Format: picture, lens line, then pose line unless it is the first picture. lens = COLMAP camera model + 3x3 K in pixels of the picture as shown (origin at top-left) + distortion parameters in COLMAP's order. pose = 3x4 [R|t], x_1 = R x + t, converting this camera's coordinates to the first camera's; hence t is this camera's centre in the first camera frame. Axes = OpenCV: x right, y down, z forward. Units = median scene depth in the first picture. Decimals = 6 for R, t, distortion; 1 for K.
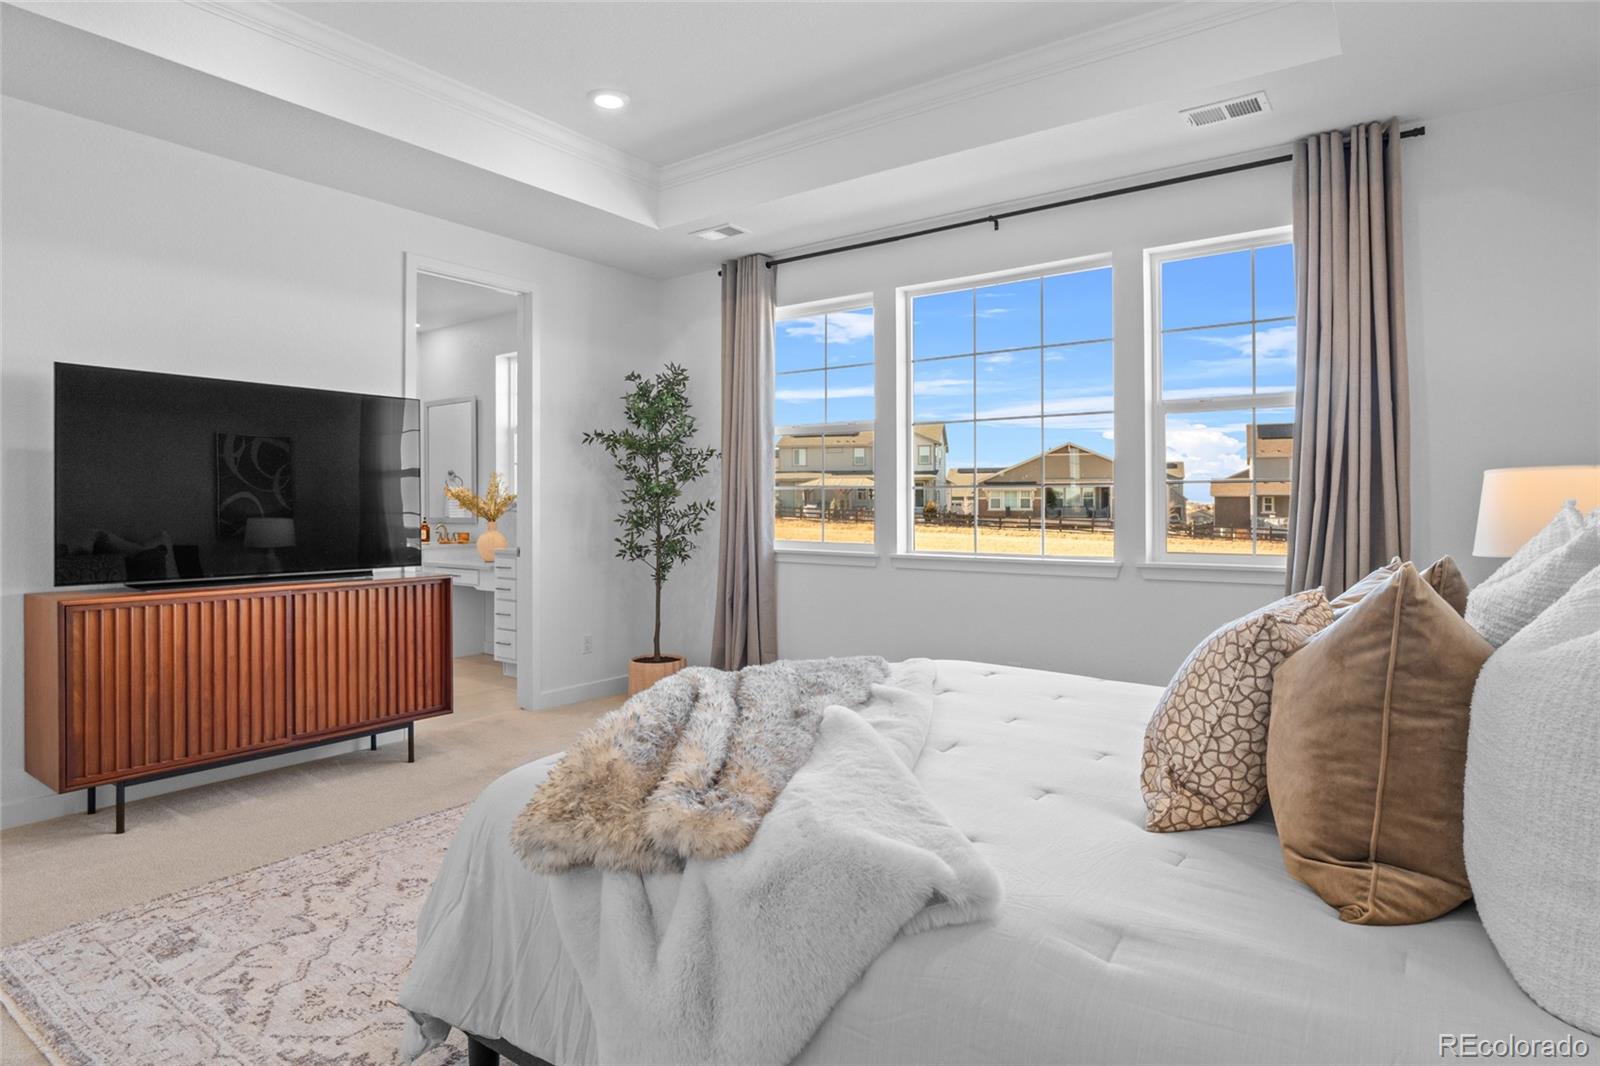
lens RADIAL K [[868.7, 0, 797.0], [0, 868.7, 508.9], [0, 0, 1]] dist [-0.035110, 0.009317]
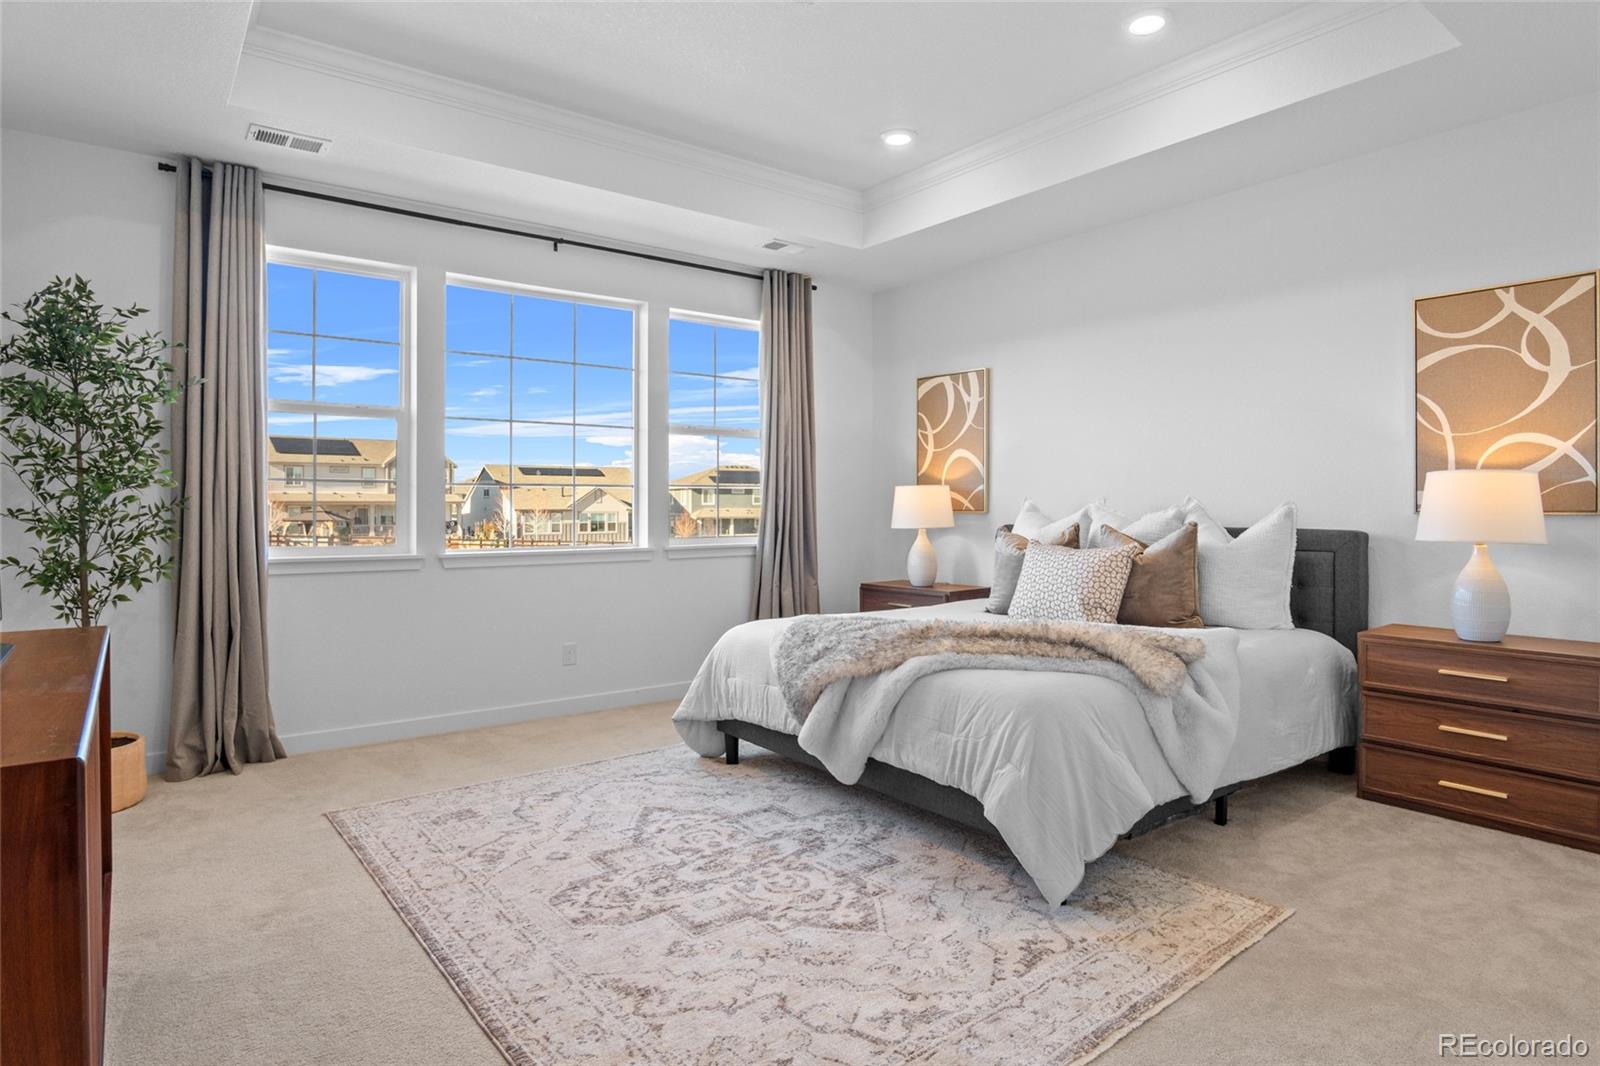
lens RADIAL K [[864.9, 0, 797.9], [0, 864.9, 521.4], [0, 0, 1]] dist [-0.028757, 0.003369]
pose [[0.292427, -0.019063, 0.956098, -1.158065], [0.010861, 0.999803, 0.016612, 0.005960], [-0.956226, 0.005527, 0.292577, 0.615141]]
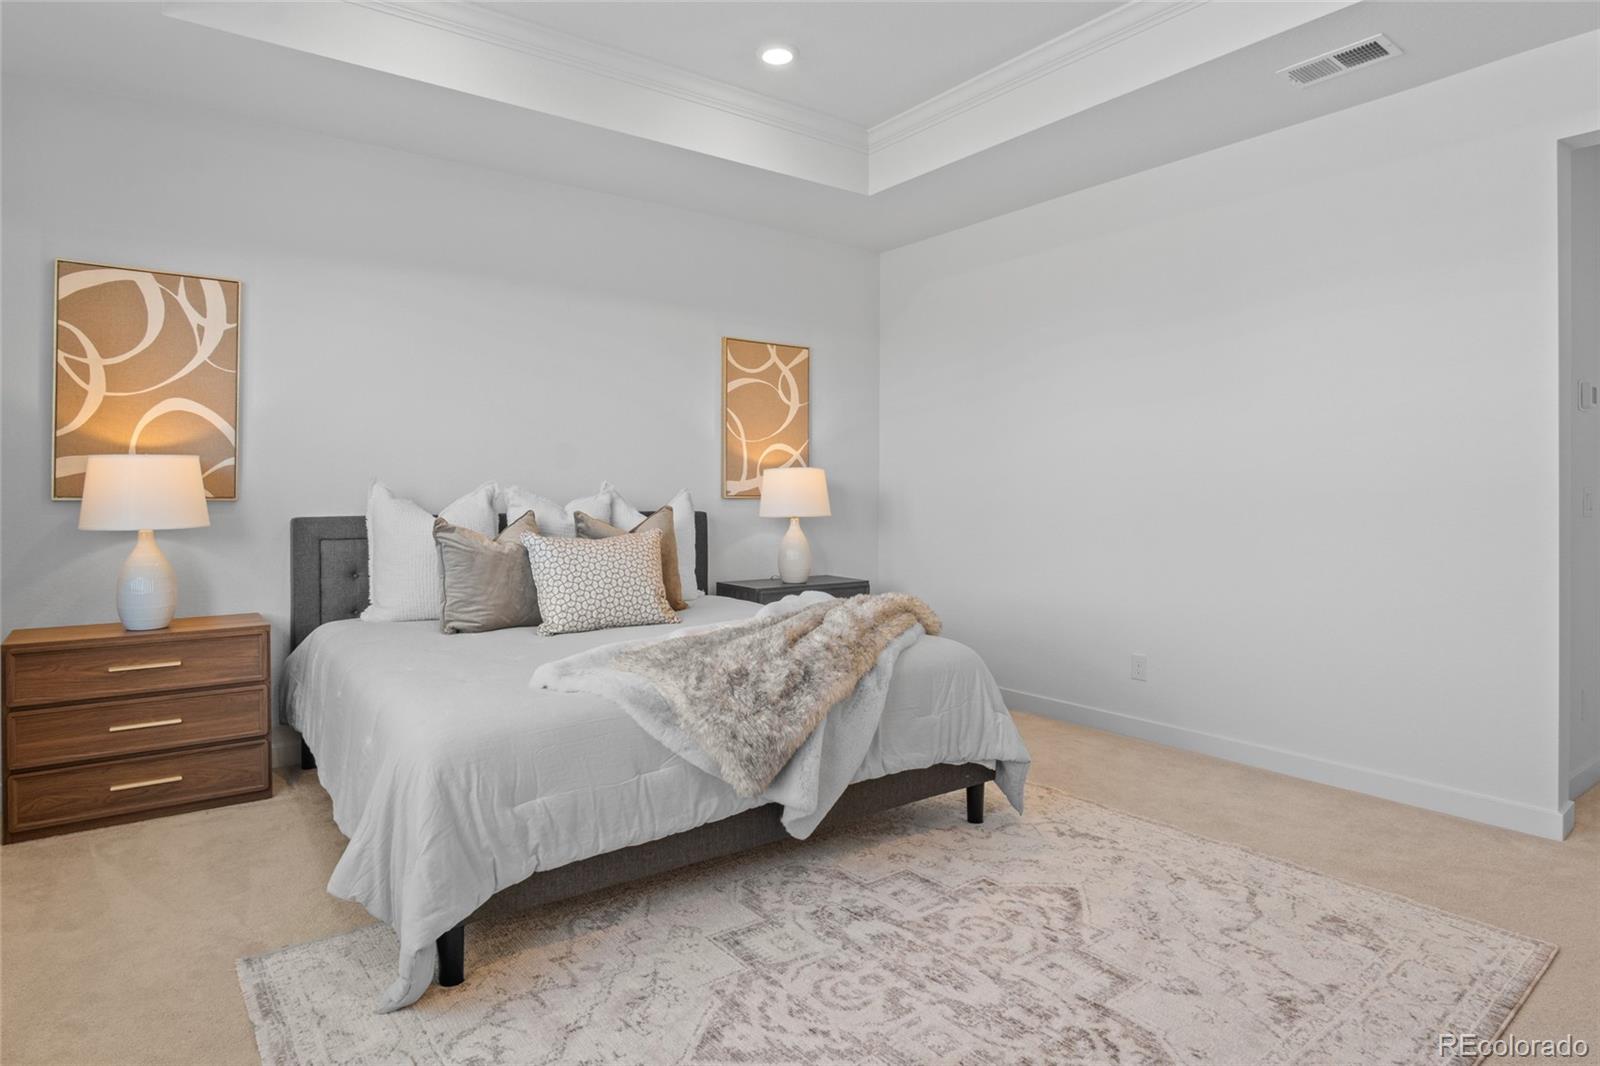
lens RADIAL K [[898.3, 0, 756.1], [0, 898.3, 510.5], [0, 0, 1]] dist [-0.032565, 0.001134]
pose [[-0.943549, -0.010209, 0.331076, -0.337492], [-0.000481, 0.999566, 0.029454, -0.001320], [-0.331233, 0.027632, -0.943144, 1.758659]]
